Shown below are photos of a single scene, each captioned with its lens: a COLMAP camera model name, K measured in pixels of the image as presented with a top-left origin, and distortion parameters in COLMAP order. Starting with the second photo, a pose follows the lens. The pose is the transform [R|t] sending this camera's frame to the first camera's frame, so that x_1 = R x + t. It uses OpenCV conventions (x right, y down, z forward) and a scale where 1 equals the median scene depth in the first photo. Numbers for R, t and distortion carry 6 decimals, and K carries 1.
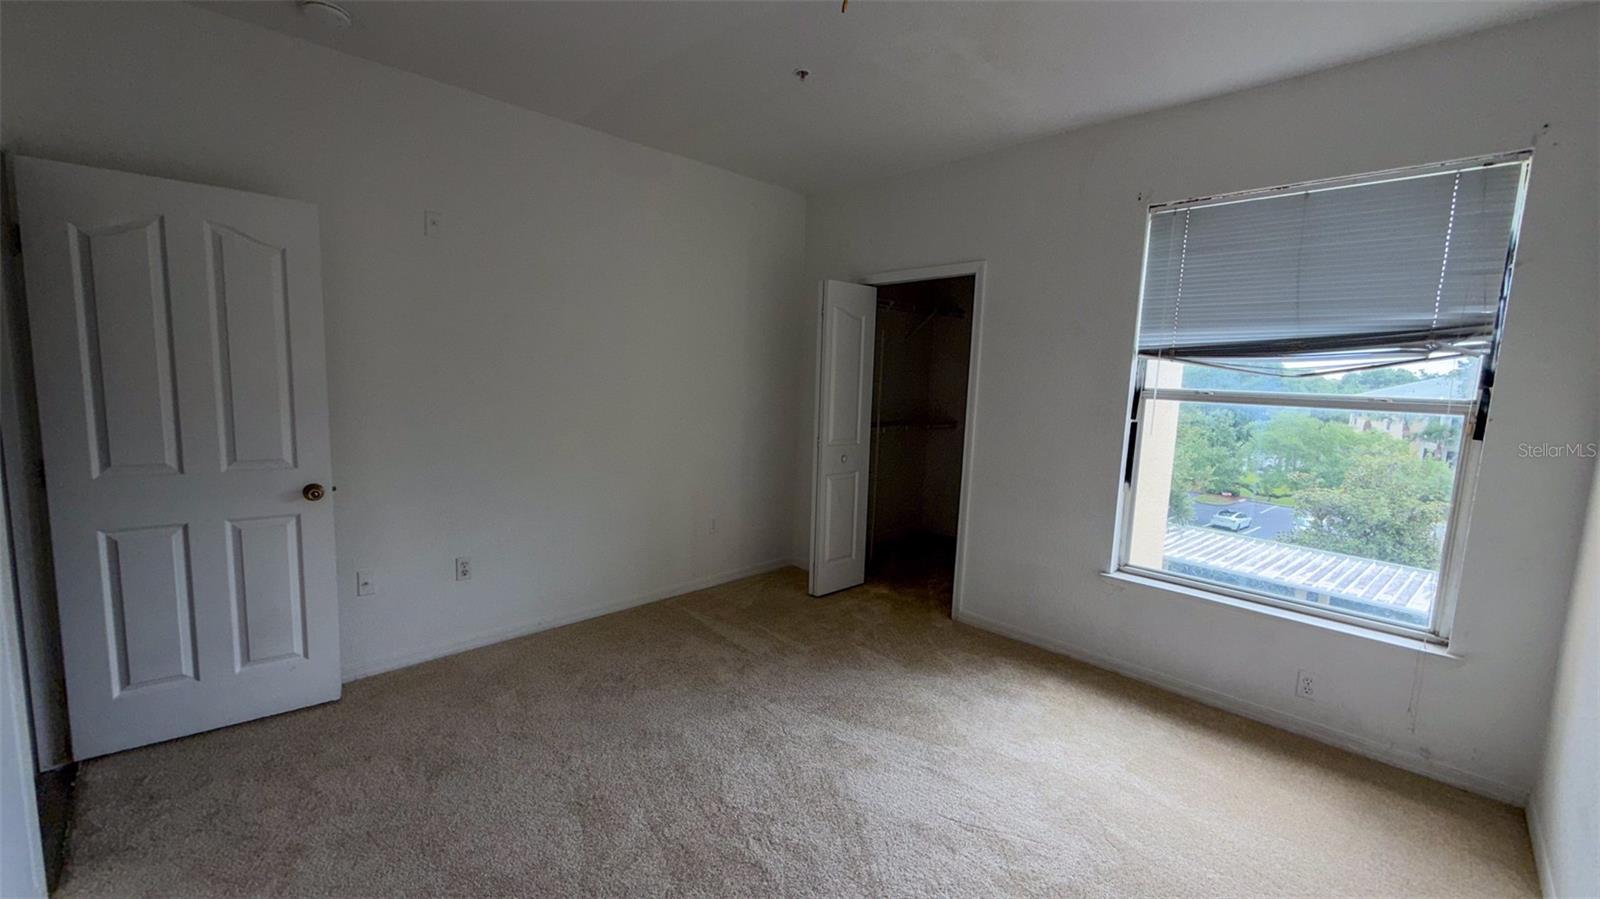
lens RADIAL K [[639.1, 0, 795.9], [0, 639.1, 450.9], [0, 0, 1]] dist [0.001128, 0.000296]
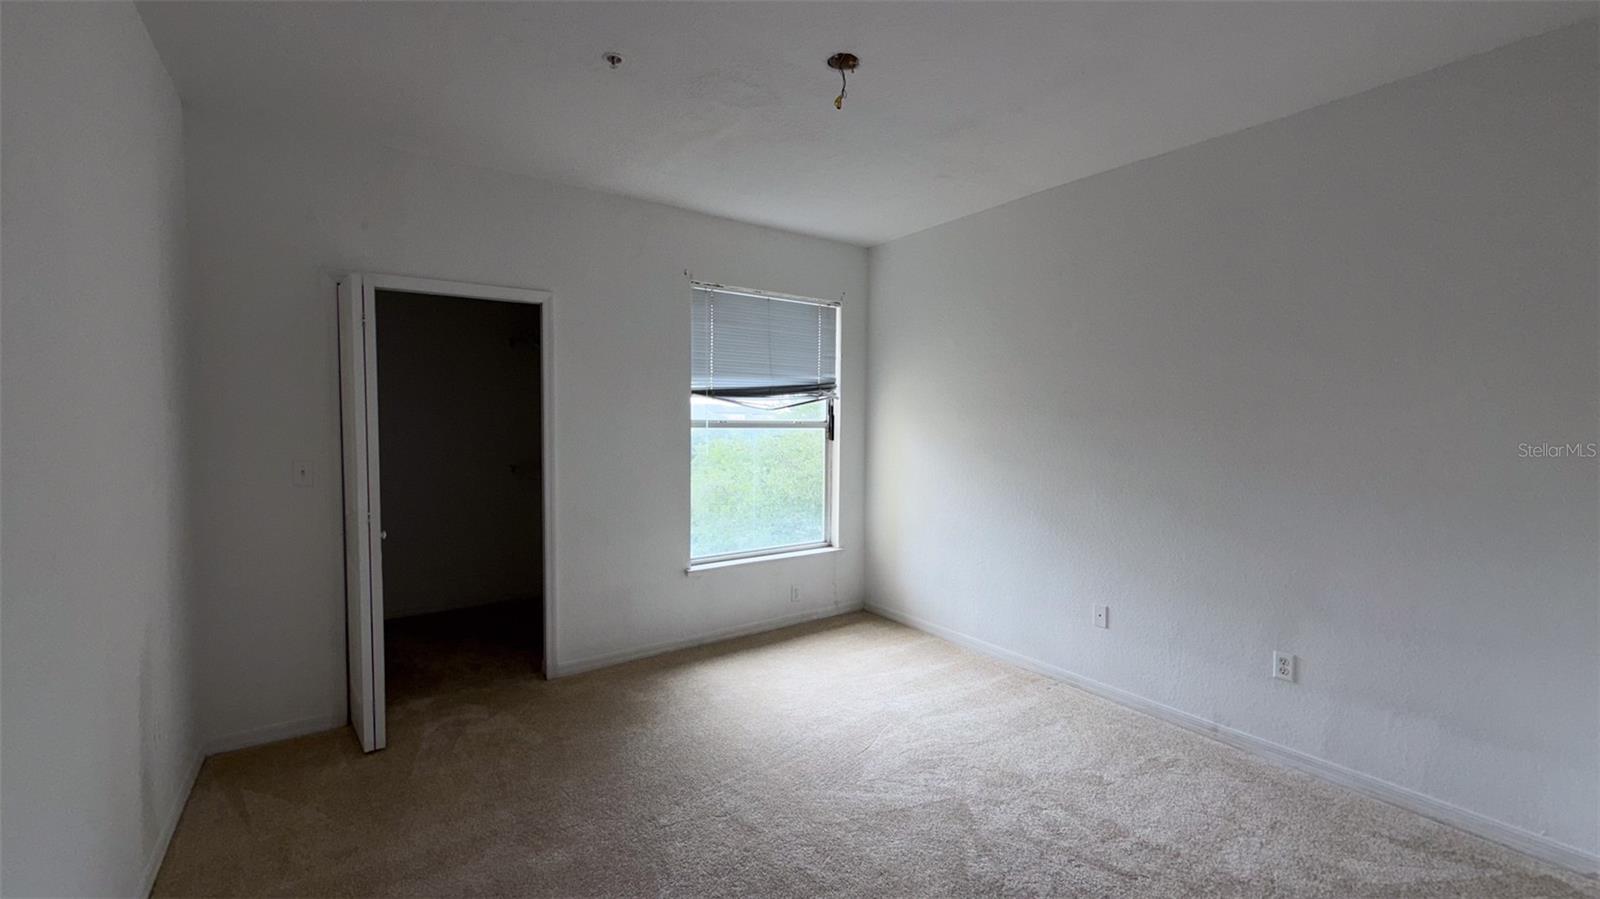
lens RADIAL K [[639.1, 0, 798.1], [0, 639.1, 453.3], [0, 0, 1]] dist [0.001128, 0.000296]
pose [[0.156710, -0.082161, 0.984221, -0.750742], [0.118422, 0.990908, 0.063864, -0.094086], [-0.980519, 0.106545, 0.165014, 0.624427]]
